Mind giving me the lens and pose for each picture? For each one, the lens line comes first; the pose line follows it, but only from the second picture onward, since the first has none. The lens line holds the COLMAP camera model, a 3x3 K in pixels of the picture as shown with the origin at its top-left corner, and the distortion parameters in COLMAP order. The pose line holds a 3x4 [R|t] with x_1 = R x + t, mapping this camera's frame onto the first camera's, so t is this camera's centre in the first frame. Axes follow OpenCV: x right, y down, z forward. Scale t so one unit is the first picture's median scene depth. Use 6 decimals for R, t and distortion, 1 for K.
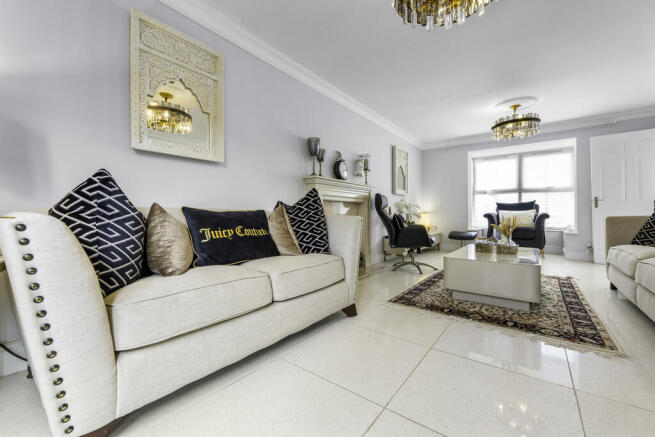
lens RADIAL K [[271.0, 0, 330.8], [0, 271.0, 209.9], [0, 0, 1]] dist [0.001215, -0.000208]
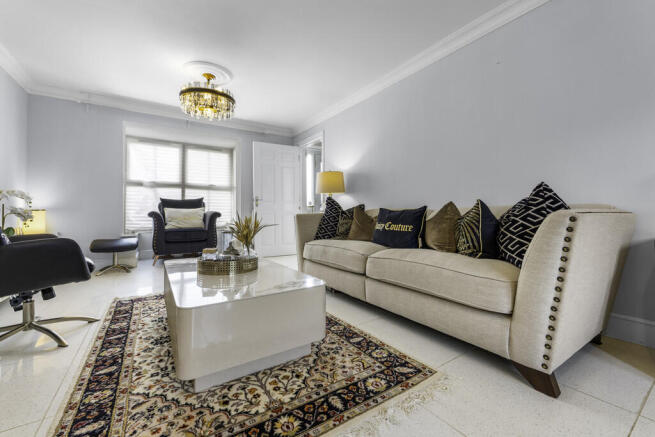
lens RADIAL K [[271.0, 0, 330.8], [0, 271.0, 209.9], [0, 0, 1]] dist [0.001215, -0.000208]
pose [[0.337829, 0.011157, 0.941141, 0.060629], [-0.012478, 0.999895, -0.007374, 0.011298], [-0.941125, -0.009253, 0.337933, 0.412463]]
